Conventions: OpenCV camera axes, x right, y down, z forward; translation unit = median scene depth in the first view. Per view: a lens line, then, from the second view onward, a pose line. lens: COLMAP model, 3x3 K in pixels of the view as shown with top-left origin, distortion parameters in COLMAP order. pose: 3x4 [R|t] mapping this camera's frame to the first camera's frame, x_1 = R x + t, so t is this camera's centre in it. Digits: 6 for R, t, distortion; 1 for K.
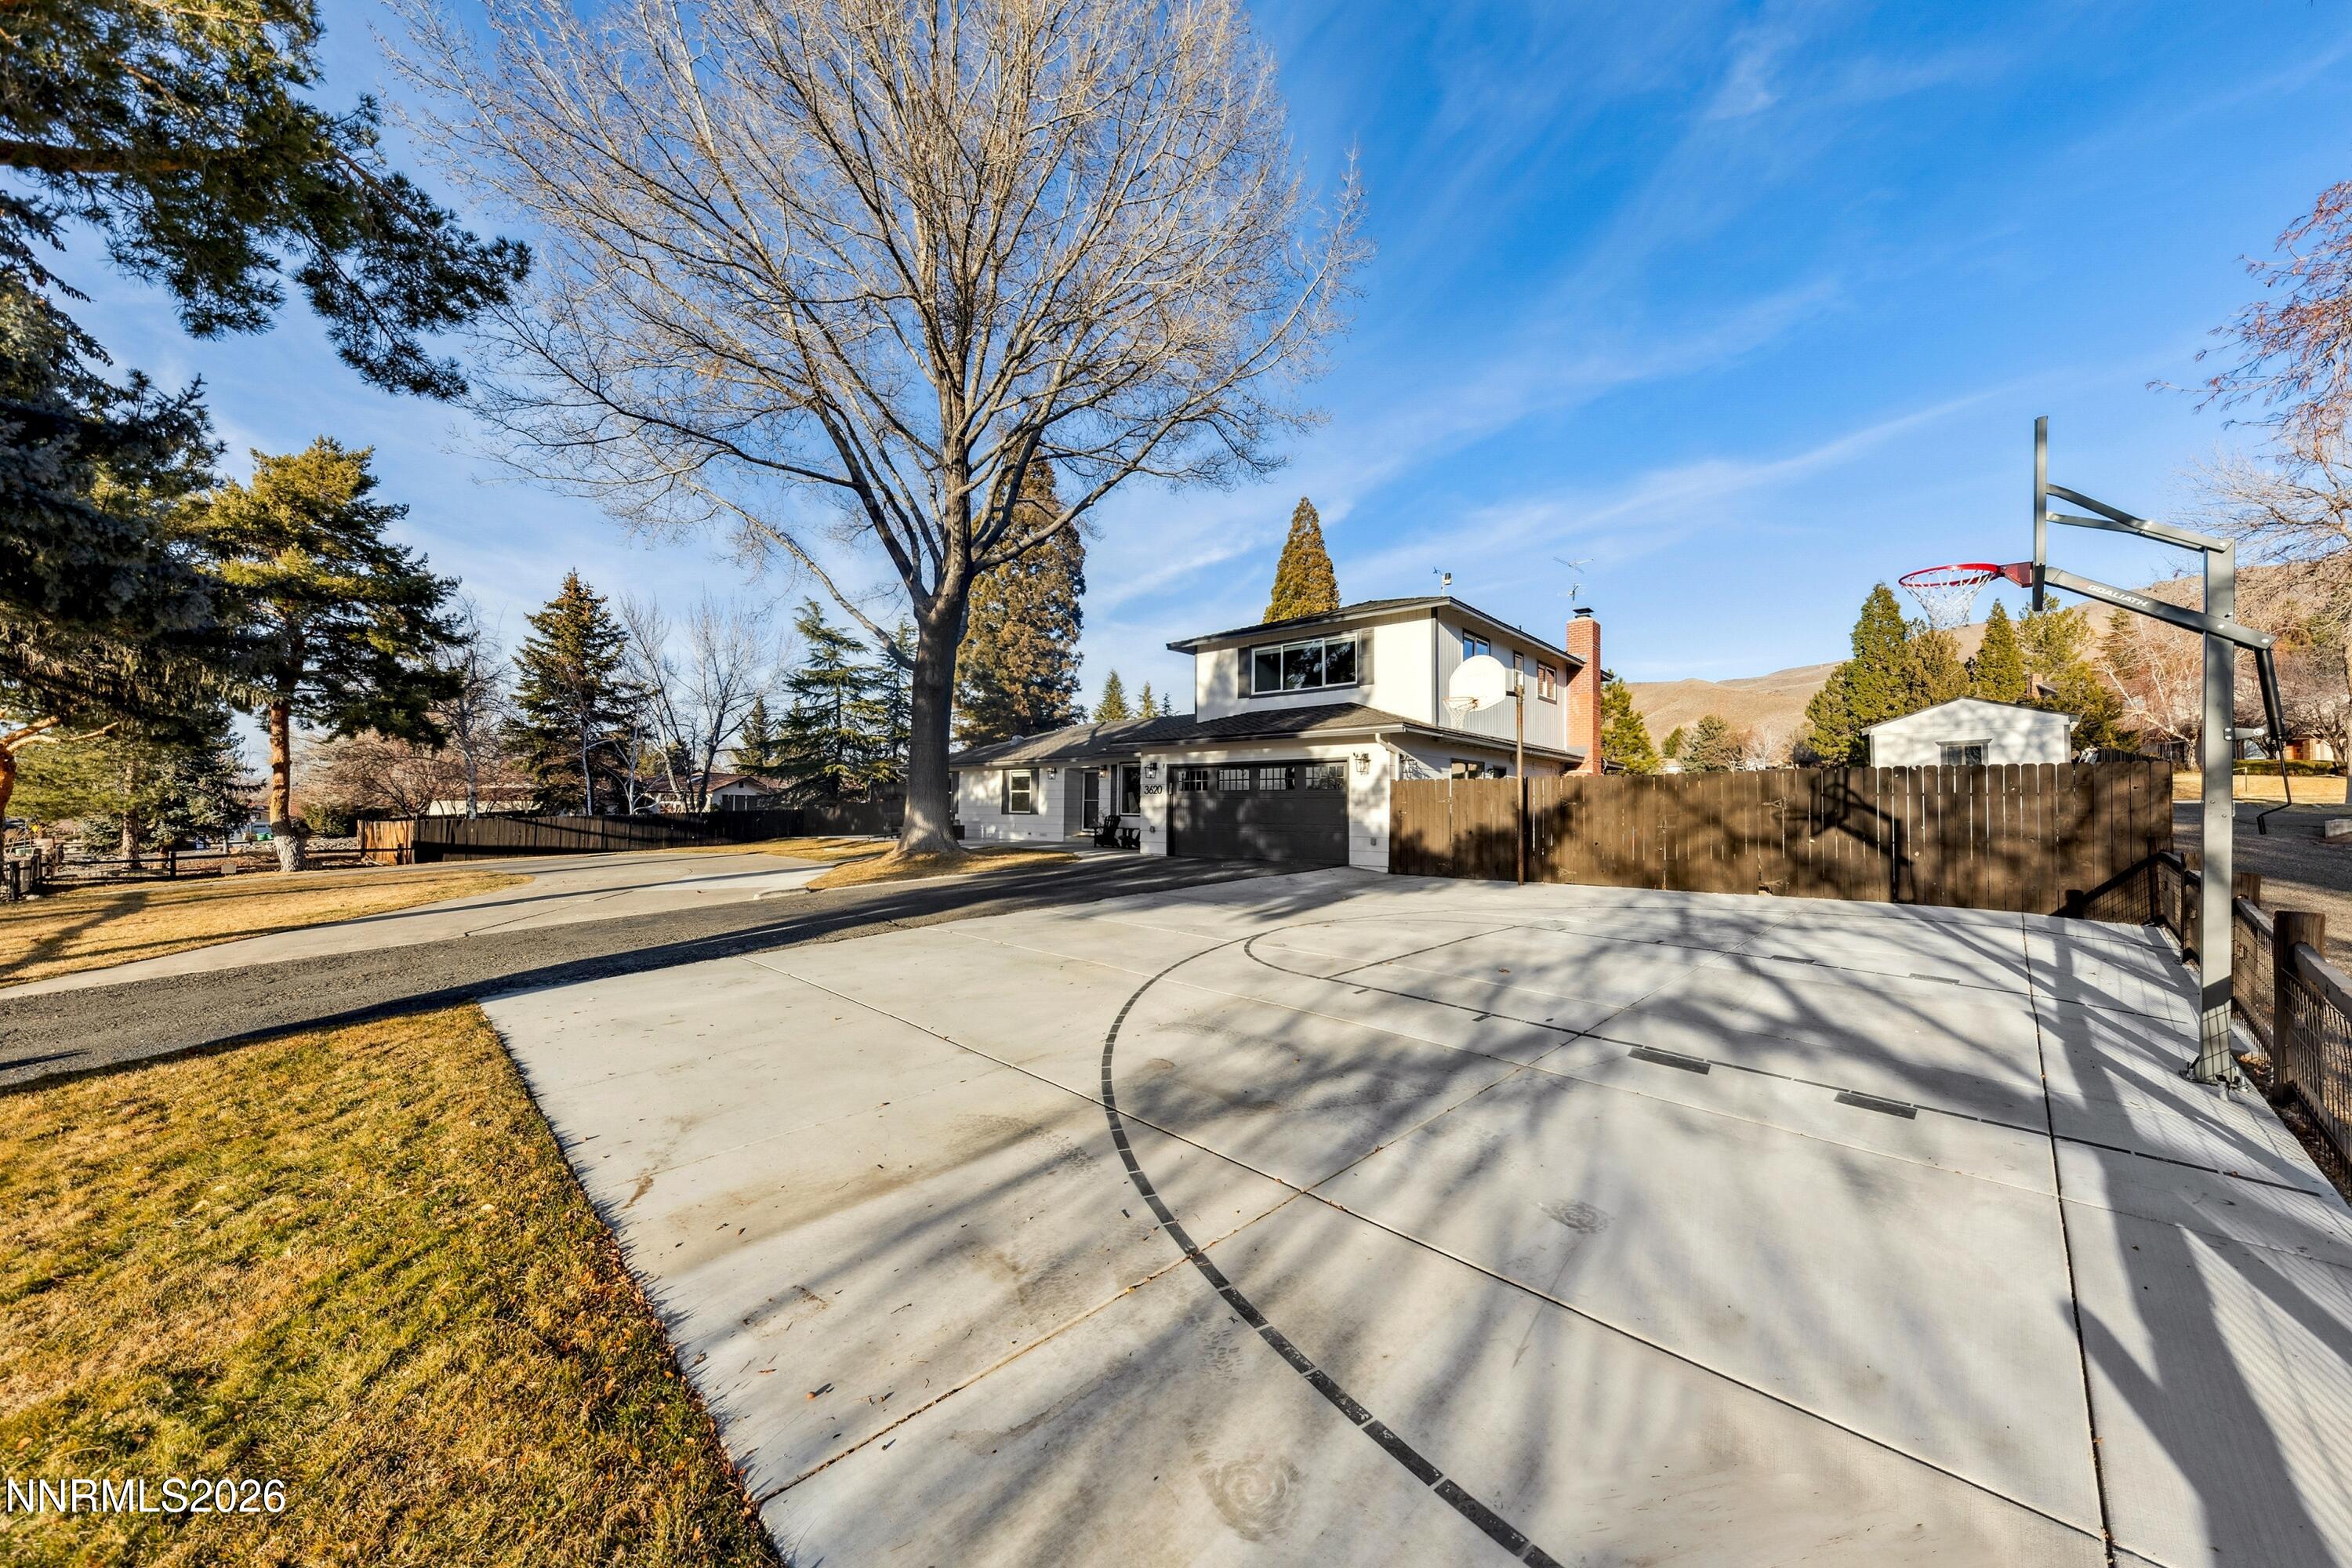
lens RADIAL K [[841.5, 0, 1181.3], [0, 841.5, 779.9], [0, 0, 1]] dist [0.001111, 0.000107]
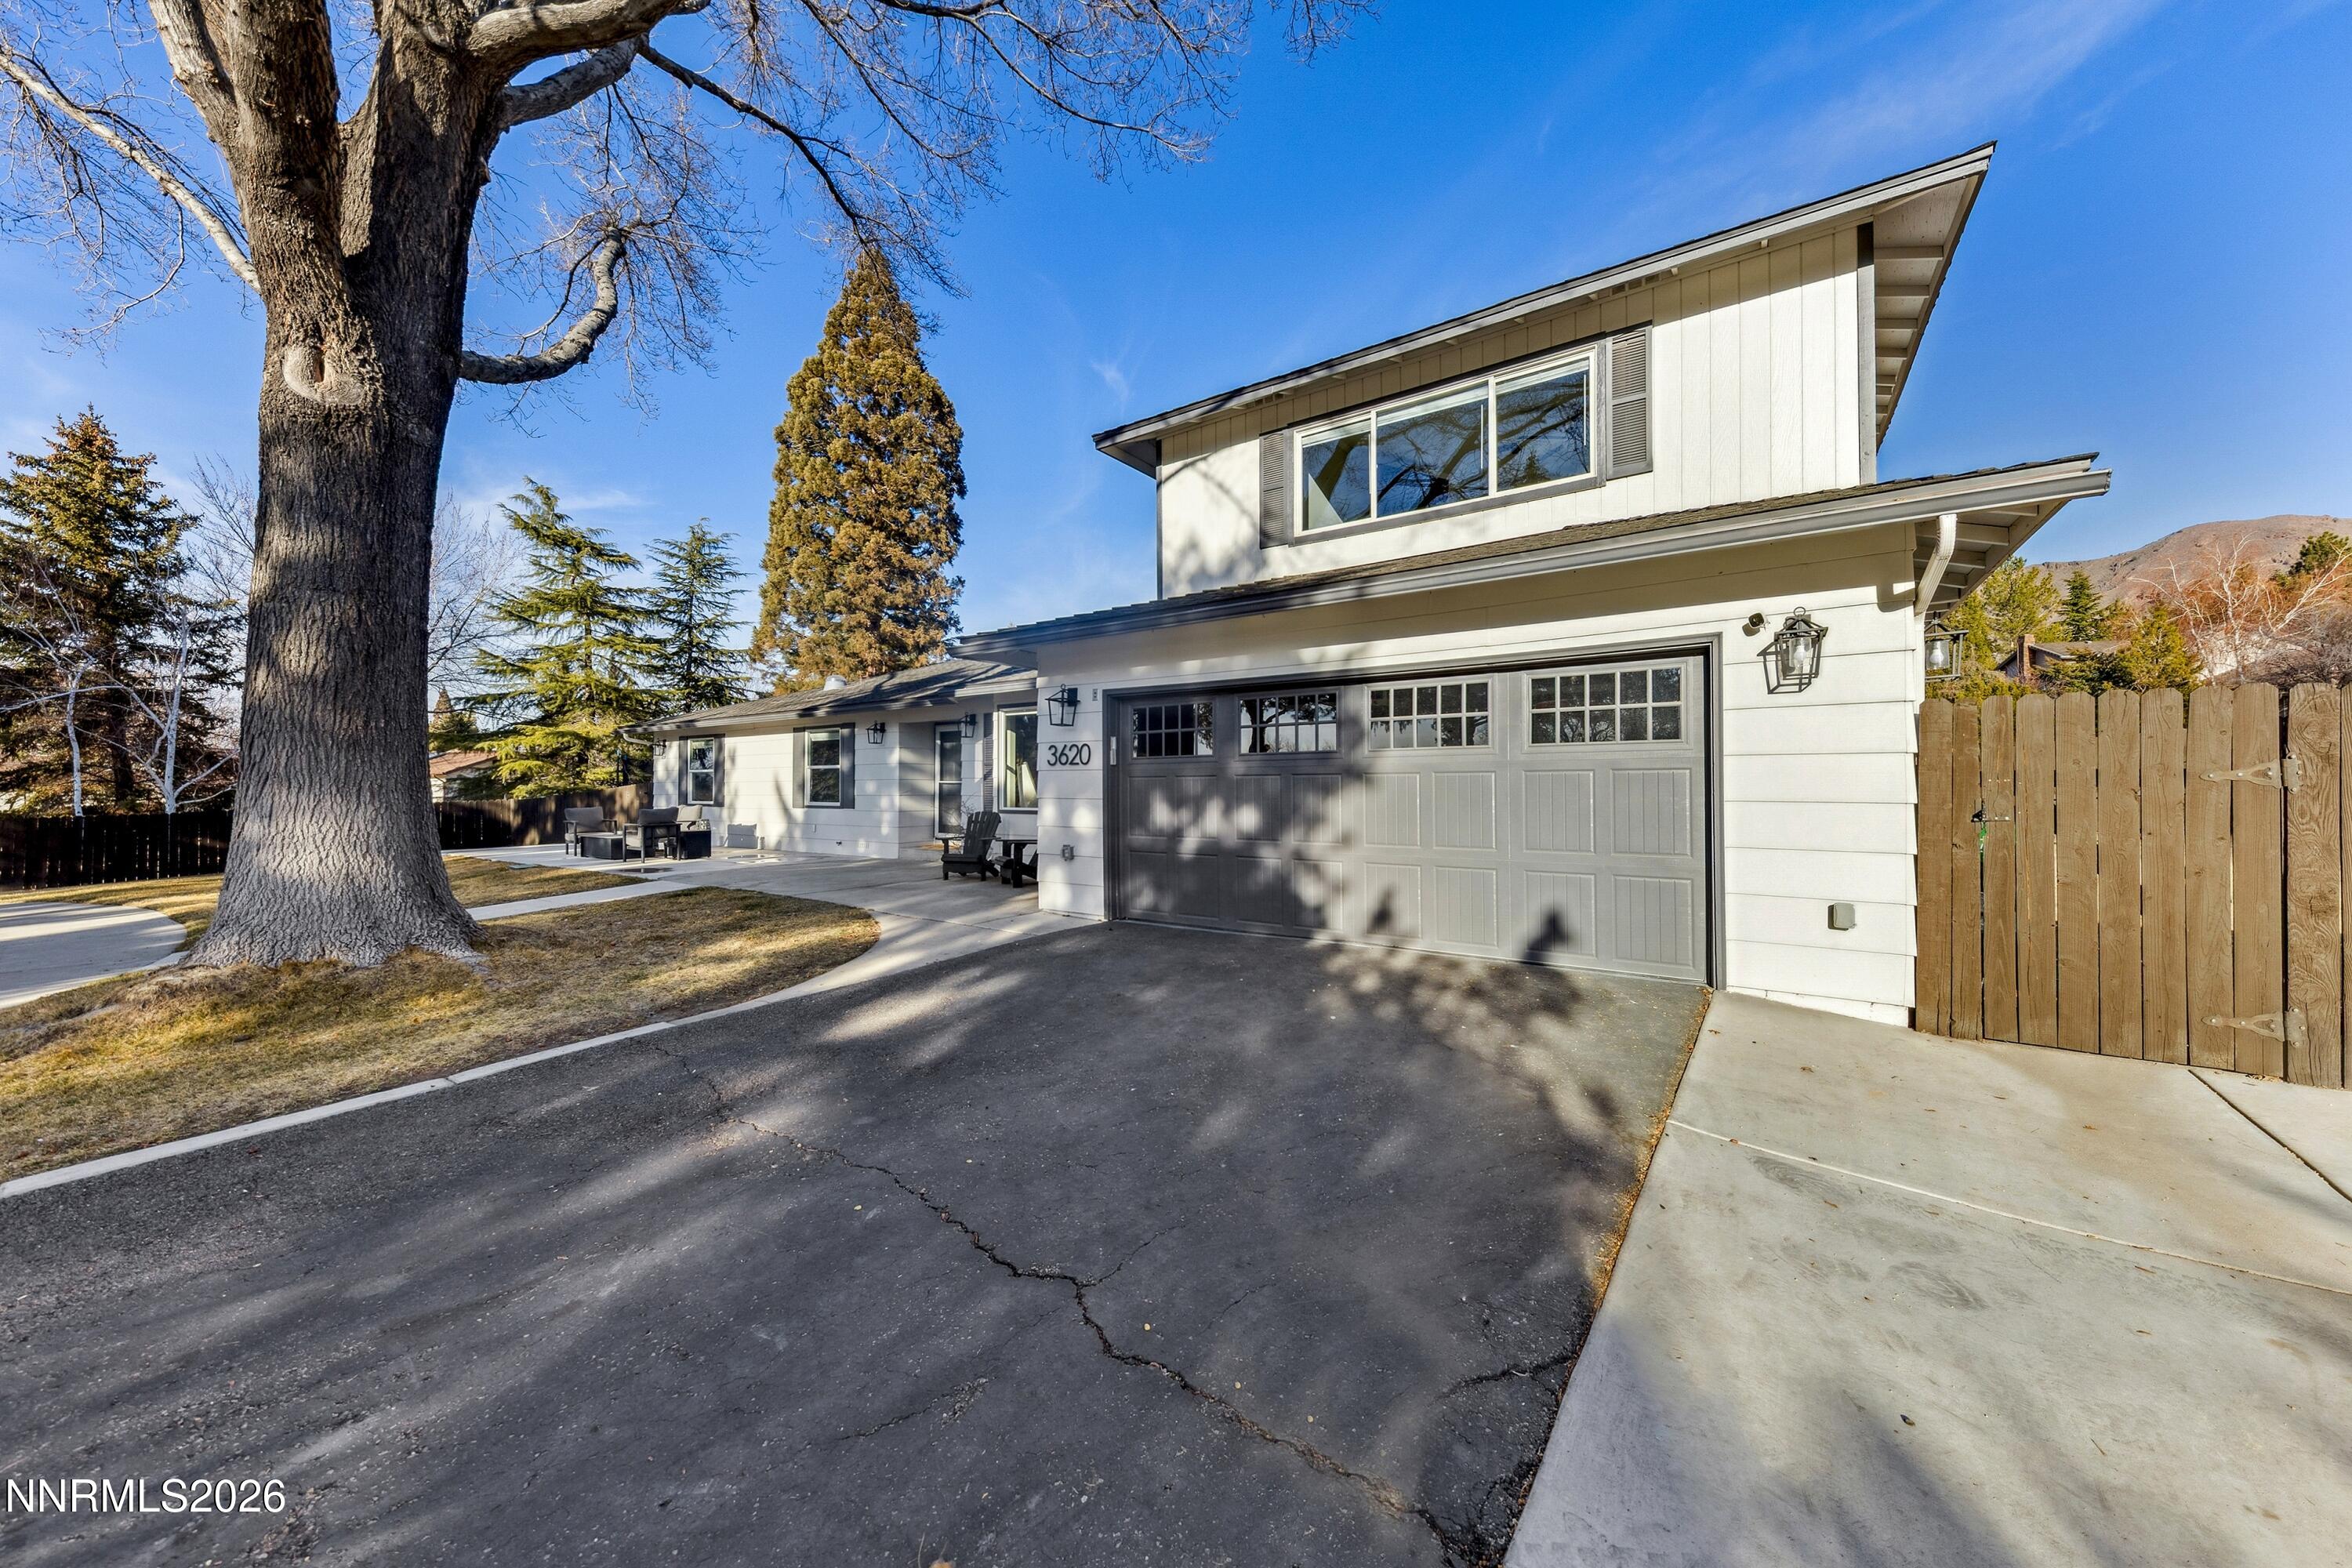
lens RADIAL K [[841.5, 0, 1181.3], [0, 841.5, 779.9], [0, 0, 1]] dist [0.001111, 0.000107]
pose [[0.994178, -0.006813, 0.107536, -0.011216], [0.004695, 0.999790, 0.019941, 0.007598], [-0.107649, -0.019321, 0.994001, 0.291579]]
